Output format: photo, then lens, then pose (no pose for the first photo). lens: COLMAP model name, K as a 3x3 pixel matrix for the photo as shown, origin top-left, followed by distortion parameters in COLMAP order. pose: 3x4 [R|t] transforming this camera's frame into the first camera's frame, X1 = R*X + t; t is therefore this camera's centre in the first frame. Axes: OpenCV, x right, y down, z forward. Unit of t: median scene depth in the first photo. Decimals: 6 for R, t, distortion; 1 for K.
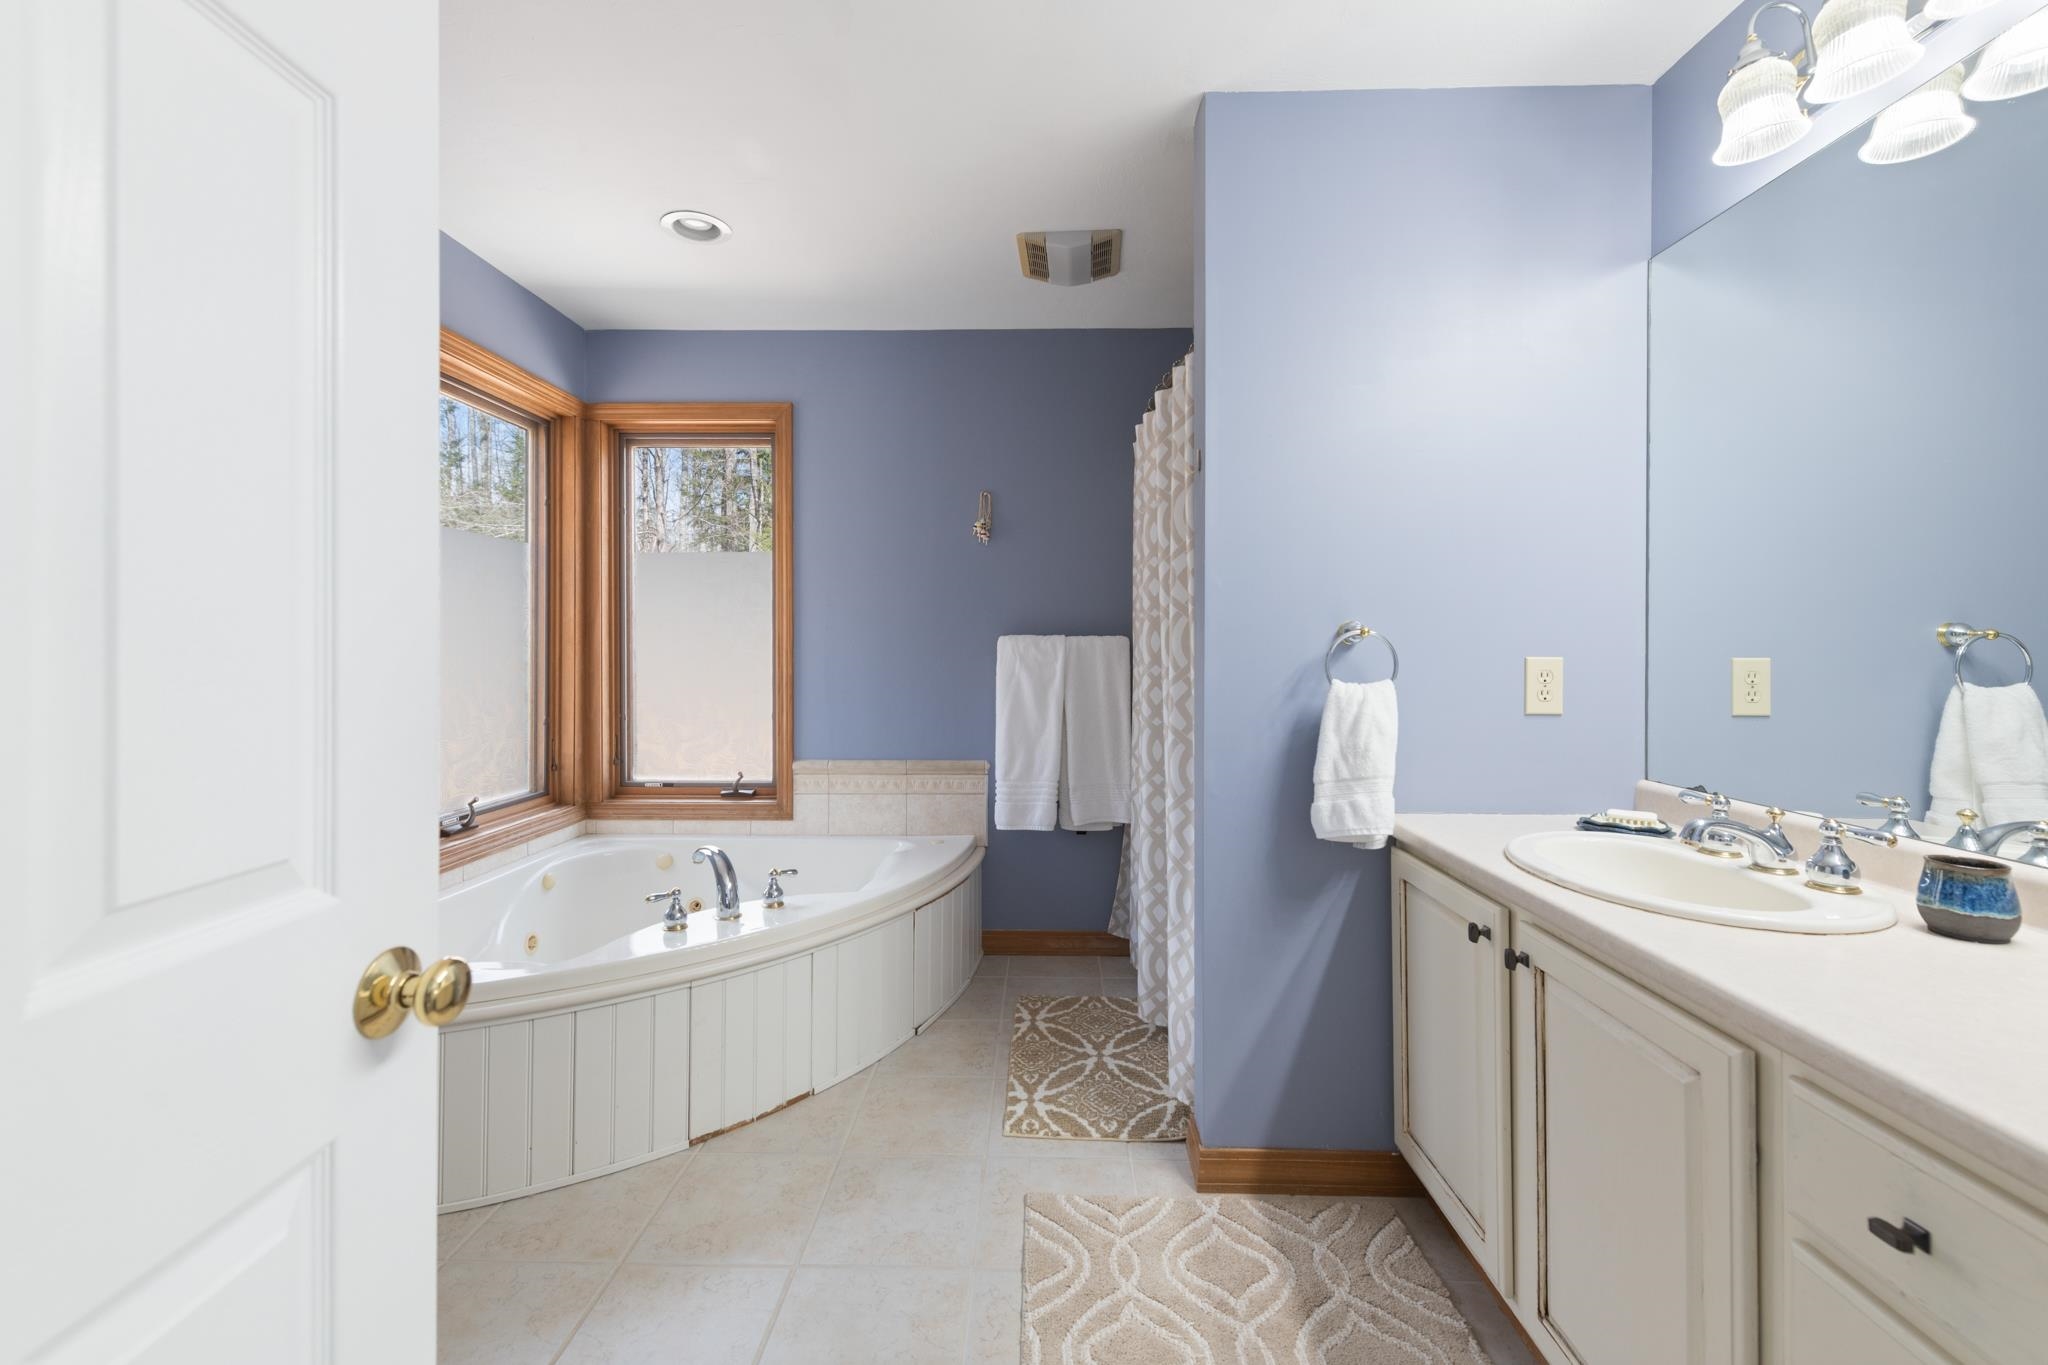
lens RADIAL K [[805.9, 0, 1020.4], [0, 805.9, 655.2], [0, 0, 1]] dist [0.019093, -0.006722]
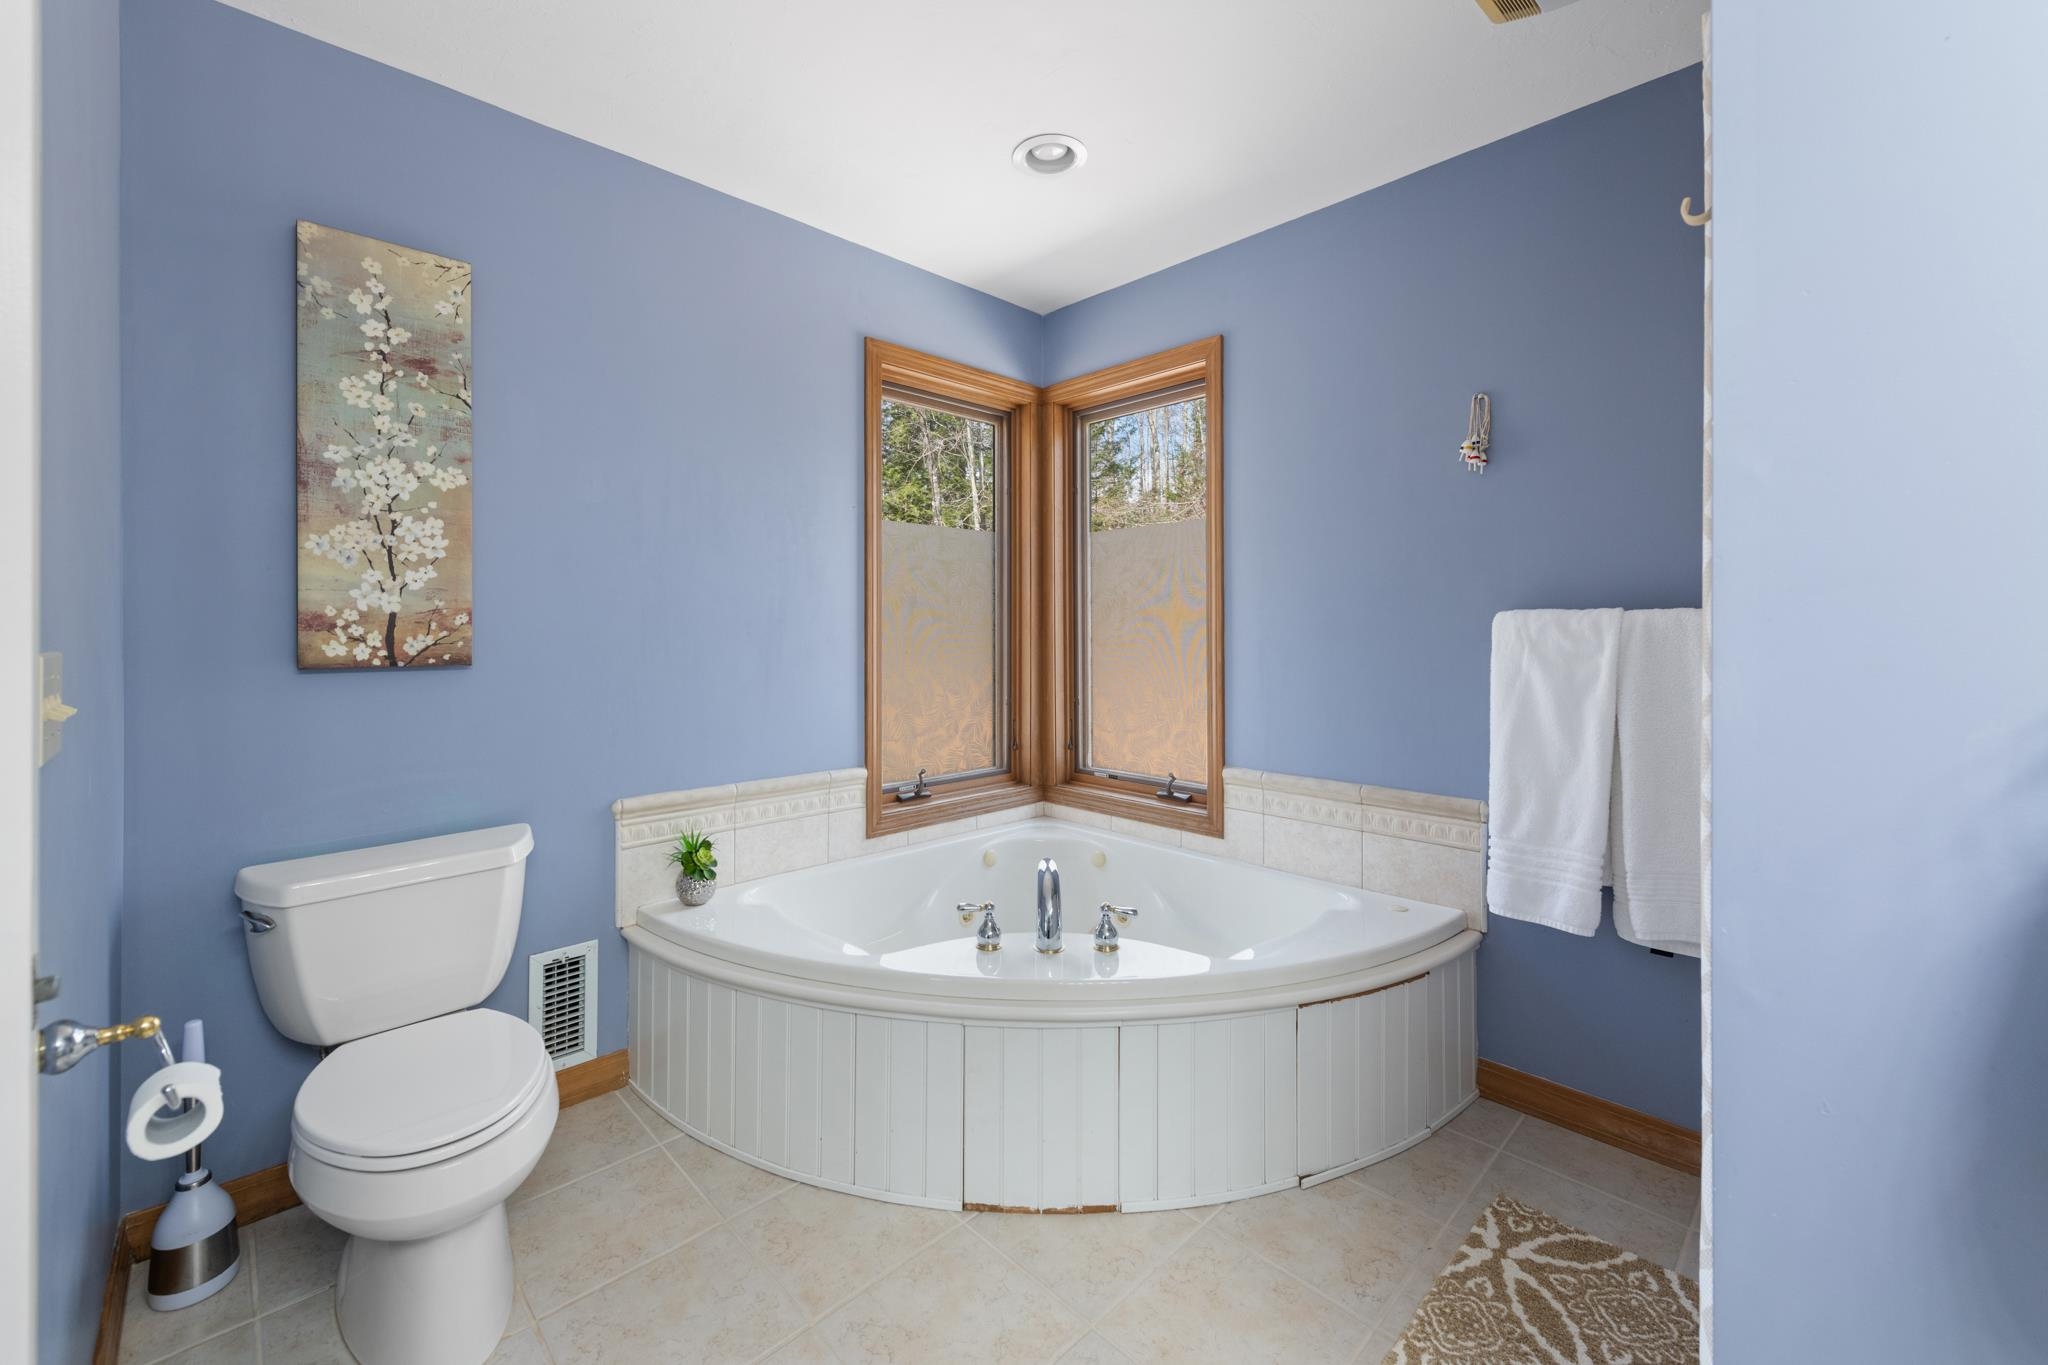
lens RADIAL K [[805.9, 0, 1025.8], [0, 805.9, 637.2], [0, 0, 1]] dist [0.019093, -0.006722]
pose [[0.720128, 0.003497, -0.693832, 0.206963], [-0.003237, 0.999993, 0.001681, -0.004670], [0.693833, 0.001036, 0.720135, 0.369709]]
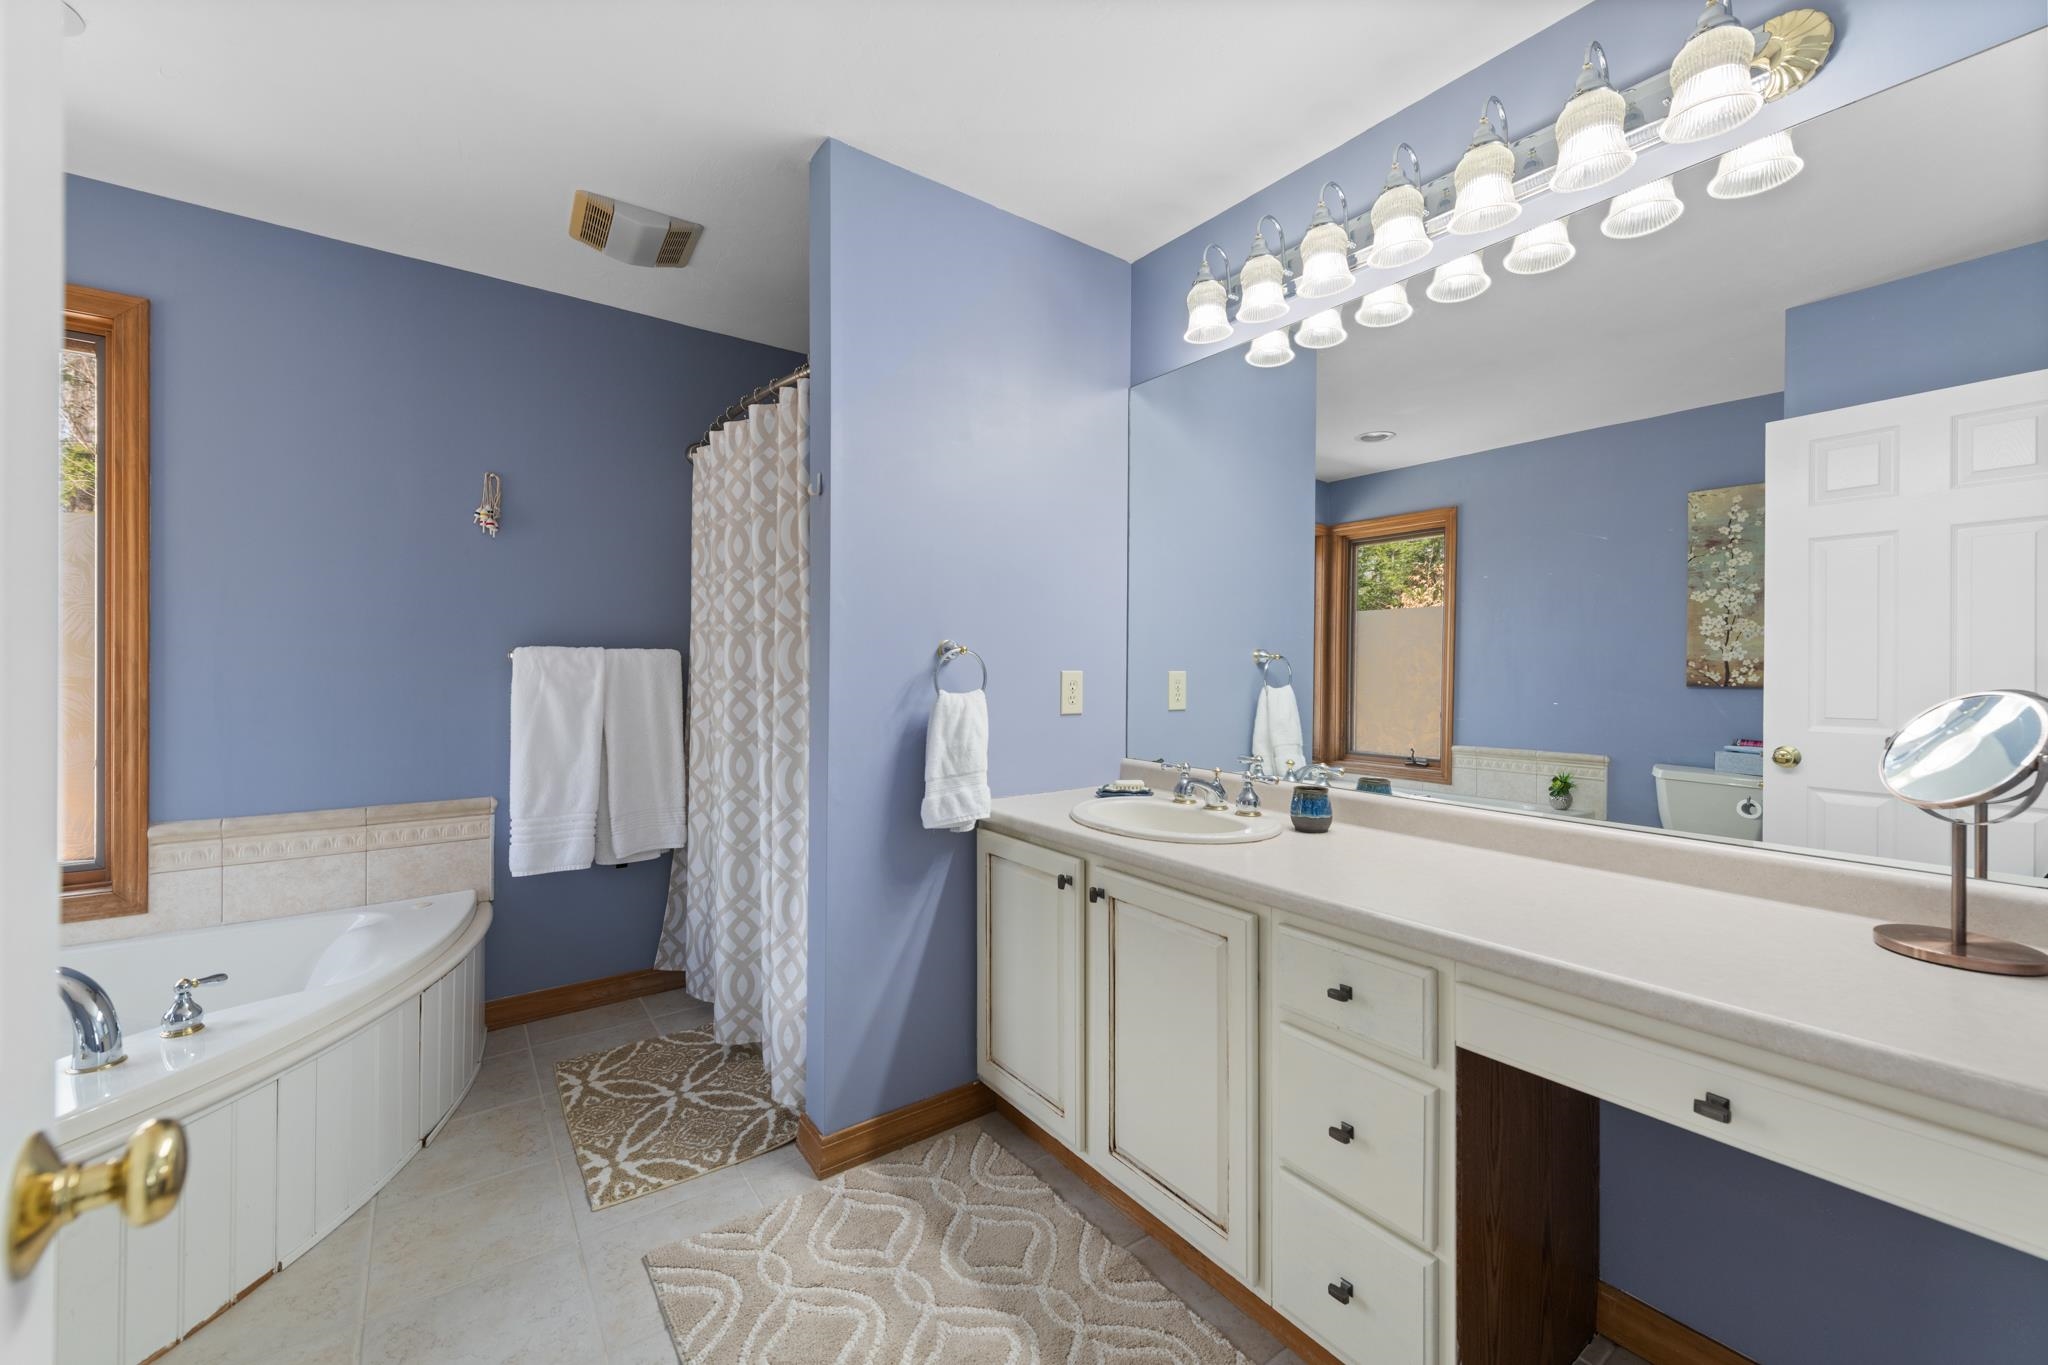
lens RADIAL K [[805.9, 0, 1024.2], [0, 805.9, 671.4], [0, 0, 1]] dist [0.019093, -0.006722]
pose [[0.790244, -0.002424, 0.612787, -0.169961], [0.000756, 0.999995, 0.002980, -0.000685], [-0.612792, -0.001892, 0.790242, 0.006716]]
